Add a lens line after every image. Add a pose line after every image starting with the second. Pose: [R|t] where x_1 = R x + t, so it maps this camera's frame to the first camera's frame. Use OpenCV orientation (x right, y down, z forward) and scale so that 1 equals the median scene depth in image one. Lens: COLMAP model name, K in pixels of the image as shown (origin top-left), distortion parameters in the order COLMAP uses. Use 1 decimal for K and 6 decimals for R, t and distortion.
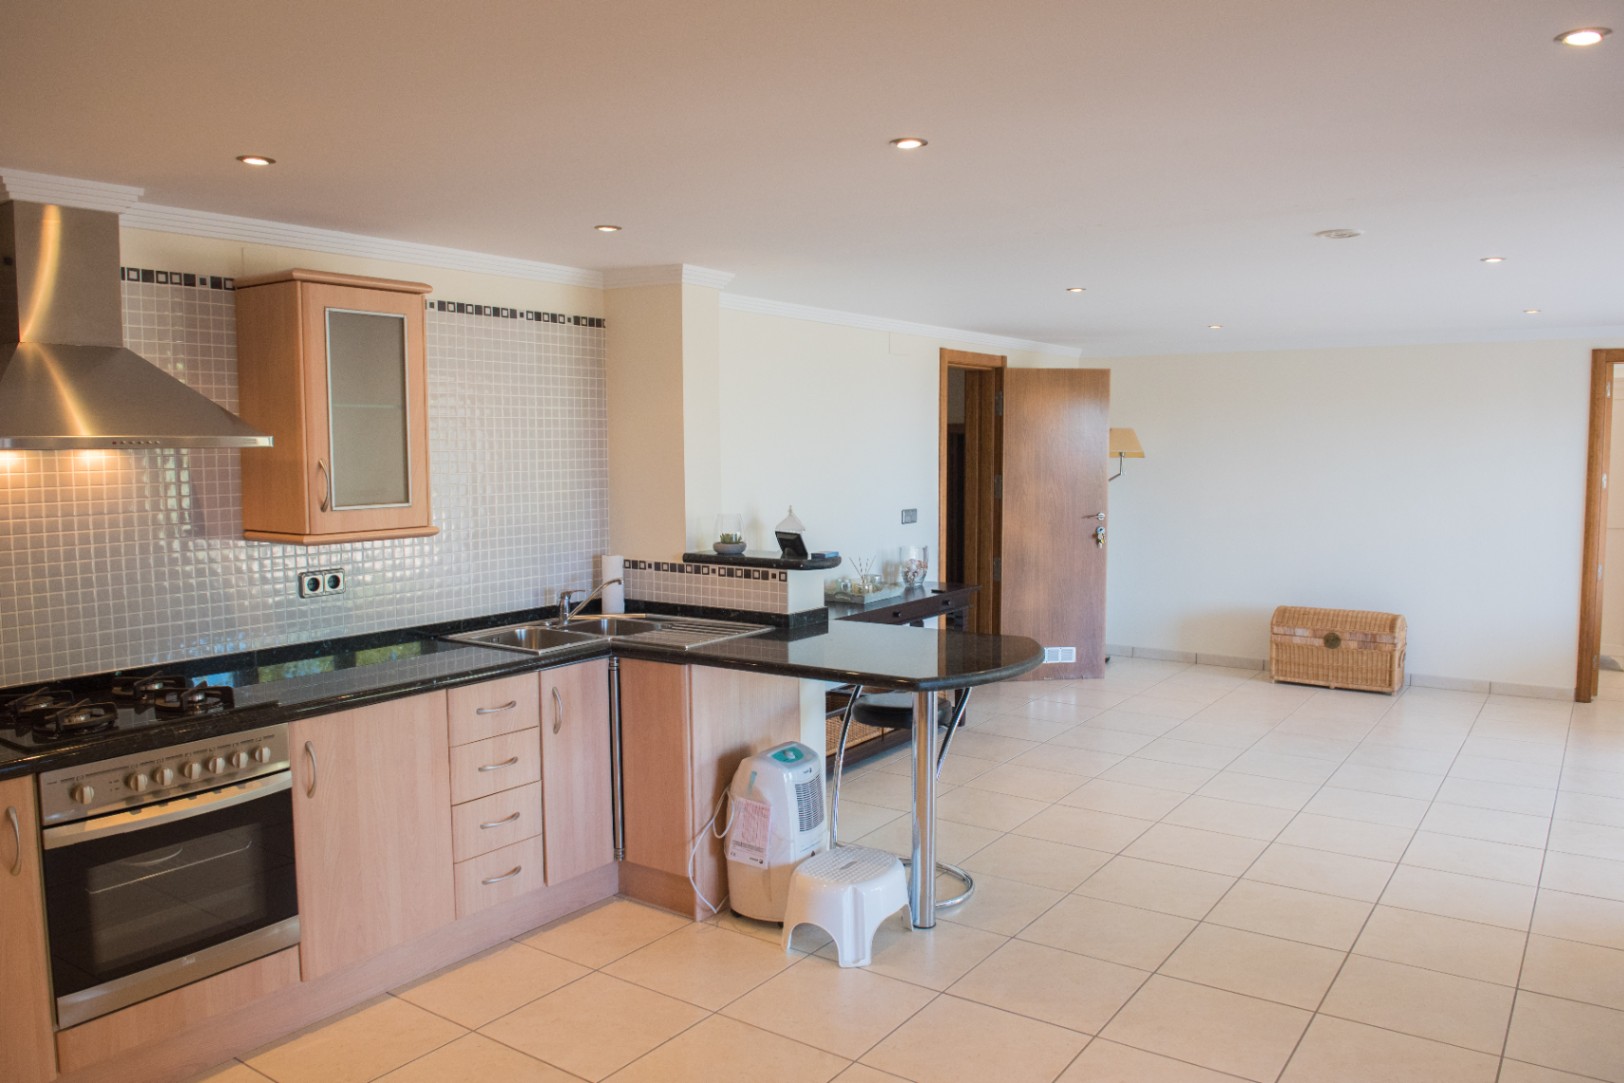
lens RADIAL K [[1178.9, 0, 812.0], [0, 1178.9, 541.5], [0, 0, 1]] dist [-0.044056, -0.007946]
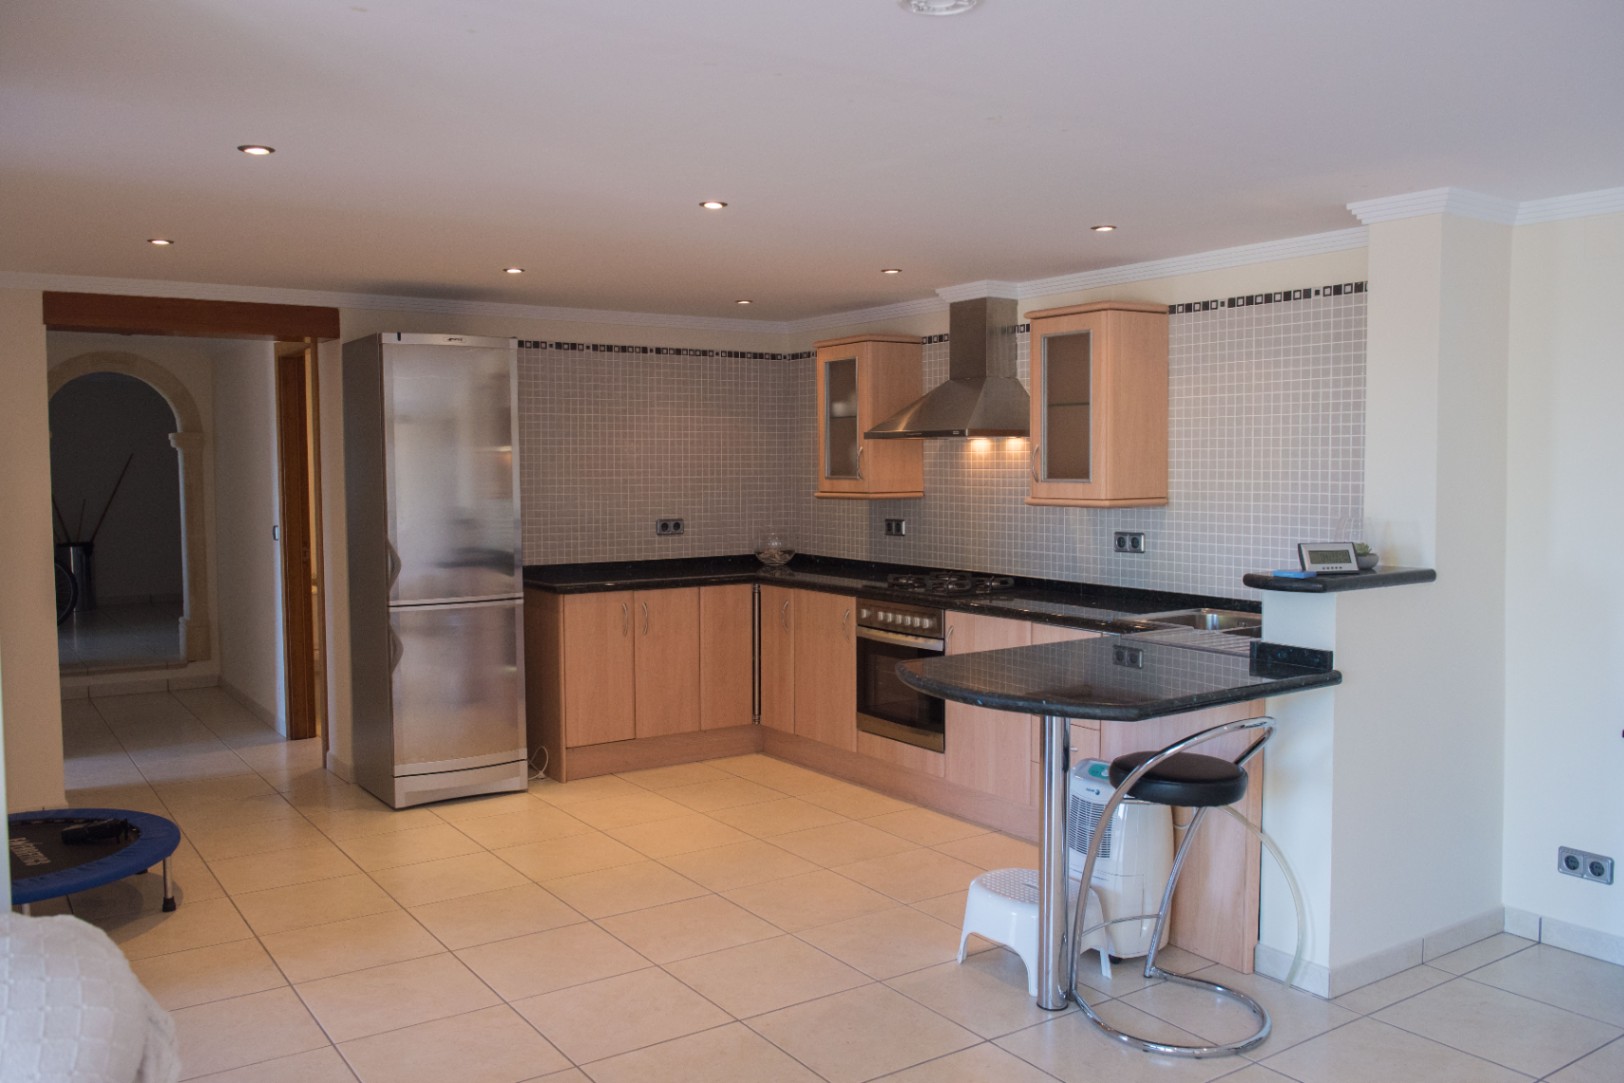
lens RADIAL K [[1178.9, 0, 812.0], [0, 1178.9, 541.5], [0, 0, 1]] dist [-0.044056, -0.007946]
pose [[-0.315050, 0.079335, -0.945753, 0.836609], [-0.066087, 0.992247, 0.105250, -0.071771], [0.946771, 0.095661, -0.307365, 0.990322]]
